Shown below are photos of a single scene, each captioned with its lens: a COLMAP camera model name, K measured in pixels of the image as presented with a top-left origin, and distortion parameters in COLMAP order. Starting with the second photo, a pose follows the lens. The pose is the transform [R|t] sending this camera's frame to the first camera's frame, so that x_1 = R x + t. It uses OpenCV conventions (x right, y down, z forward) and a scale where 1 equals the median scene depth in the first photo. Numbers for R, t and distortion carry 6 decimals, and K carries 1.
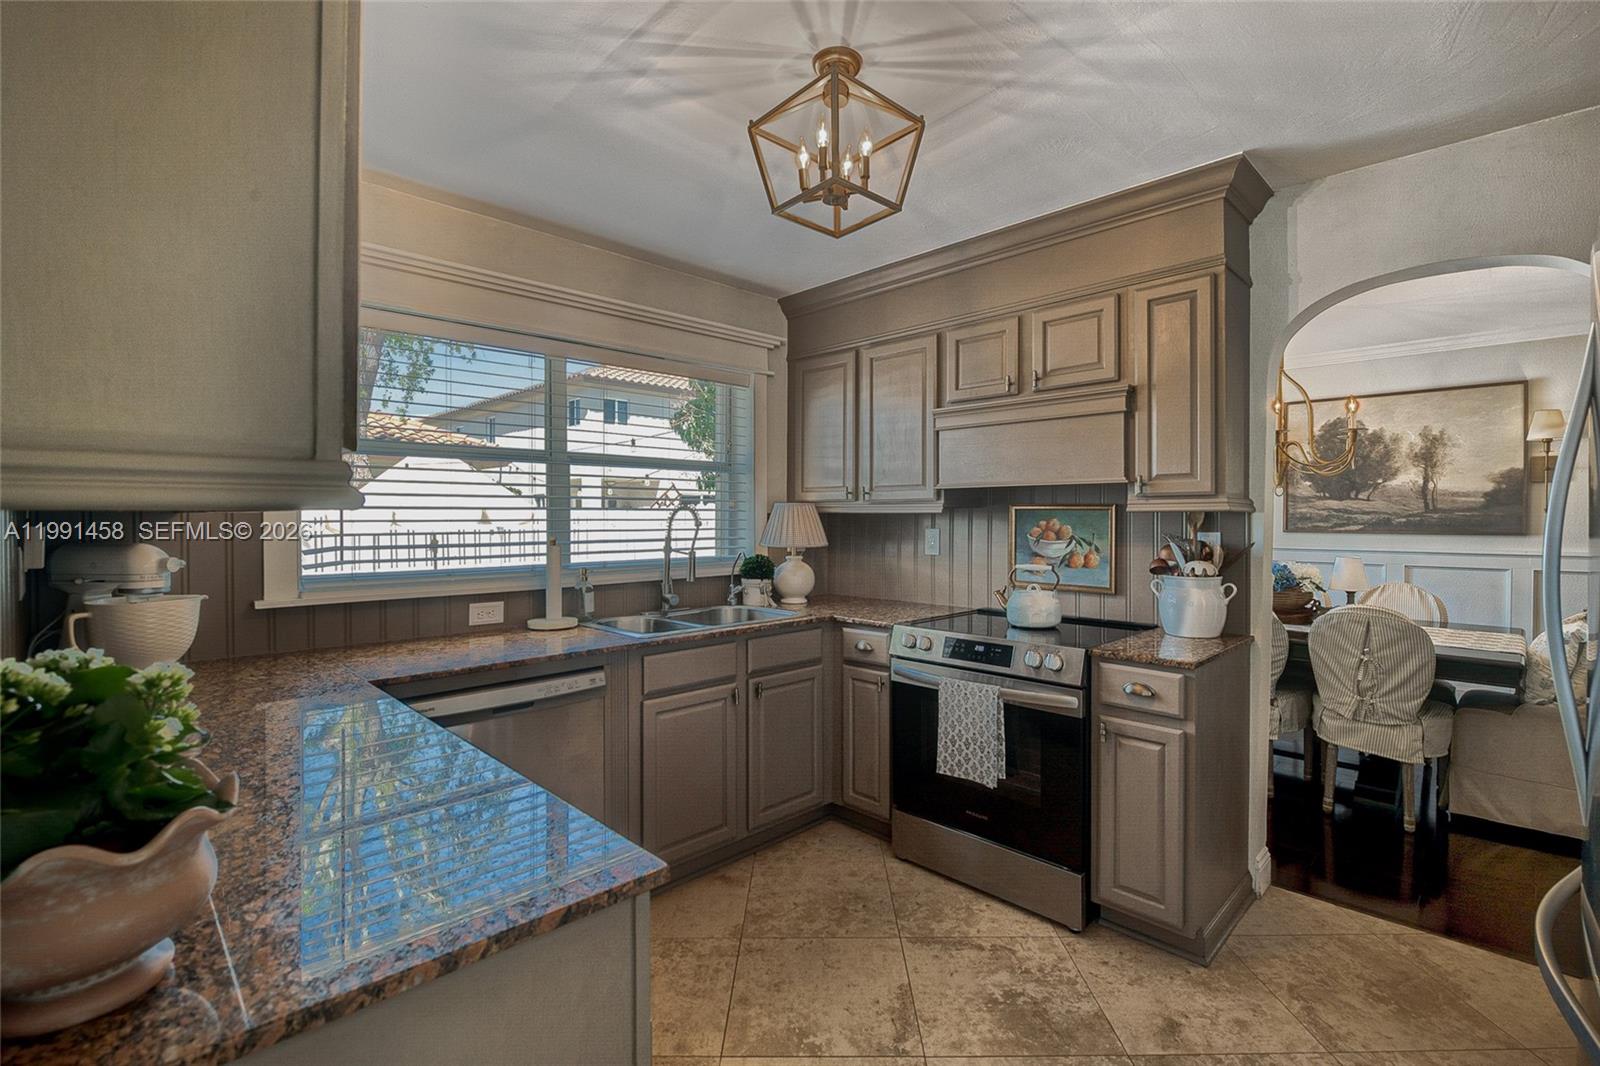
lens RADIAL K [[718.8, 0, 800.0], [0, 718.8, 533.0], [0, 0, 1]] dist [-0.002758, -0.000460]
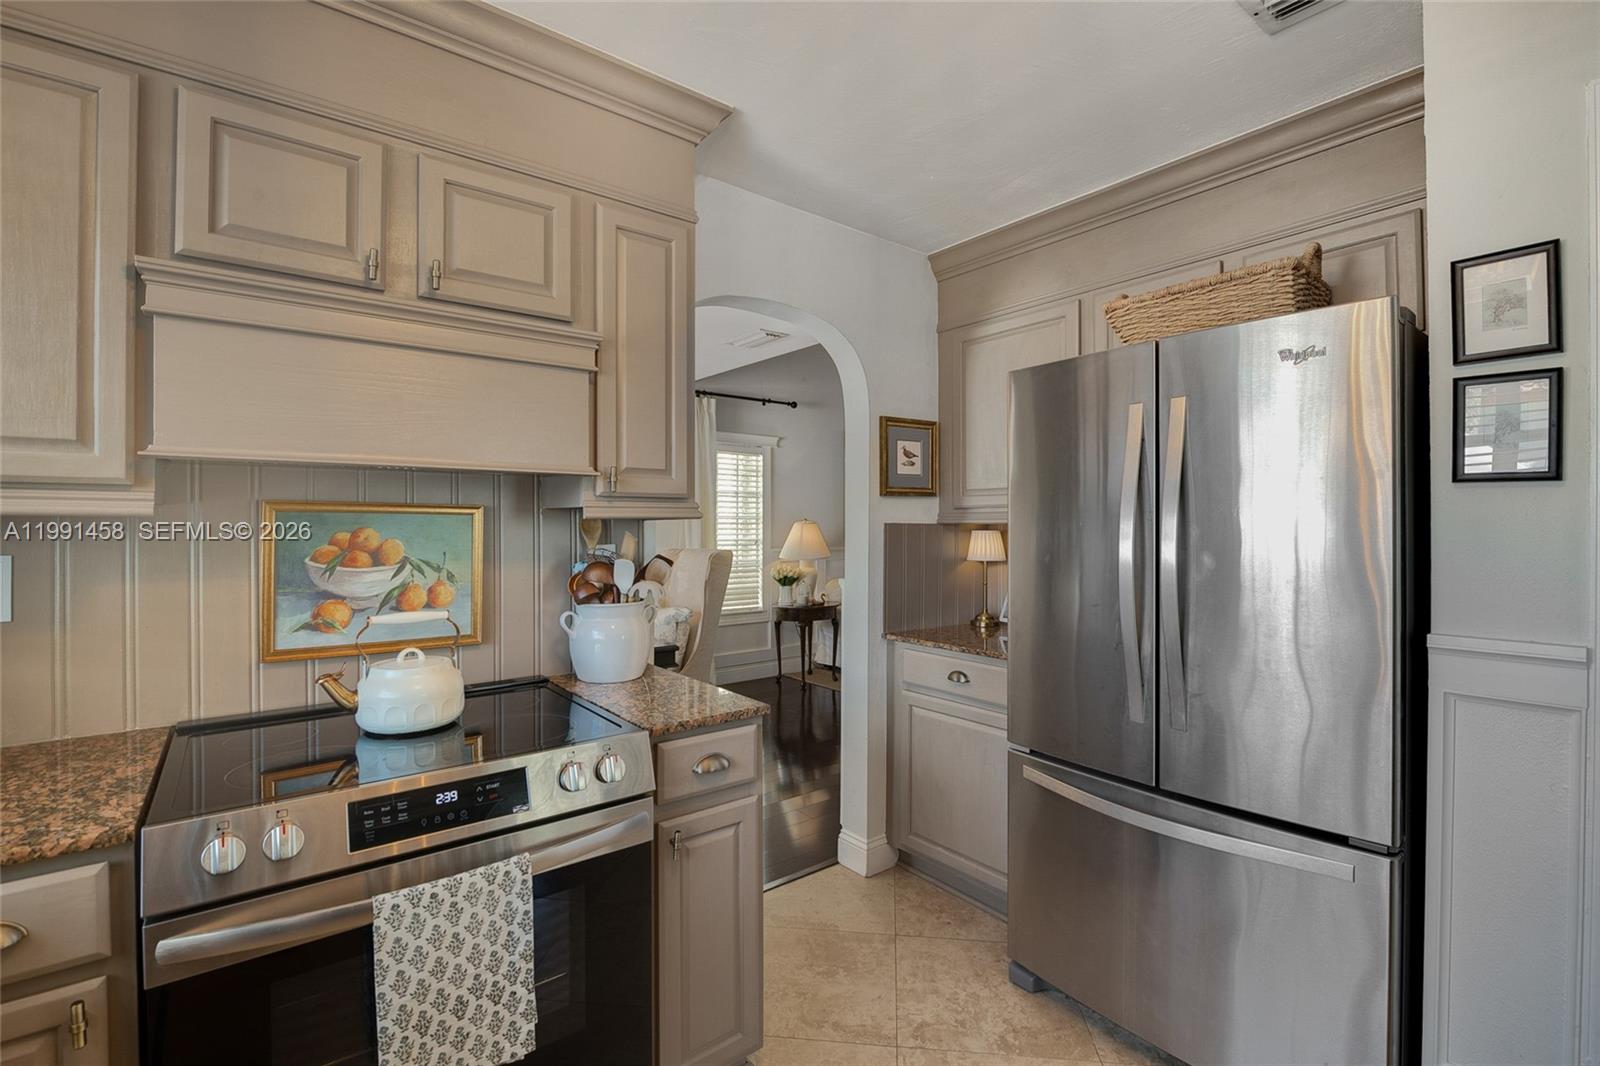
lens RADIAL K [[718.8, 0, 800.0], [0, 718.8, 533.0], [0, 0, 1]] dist [-0.002758, -0.000460]
pose [[0.108288, -0.010028, 0.994069, -0.174503], [0.021096, 0.999747, 0.007787, -0.013813], [-0.993896, 0.020127, 0.108472, 0.607238]]
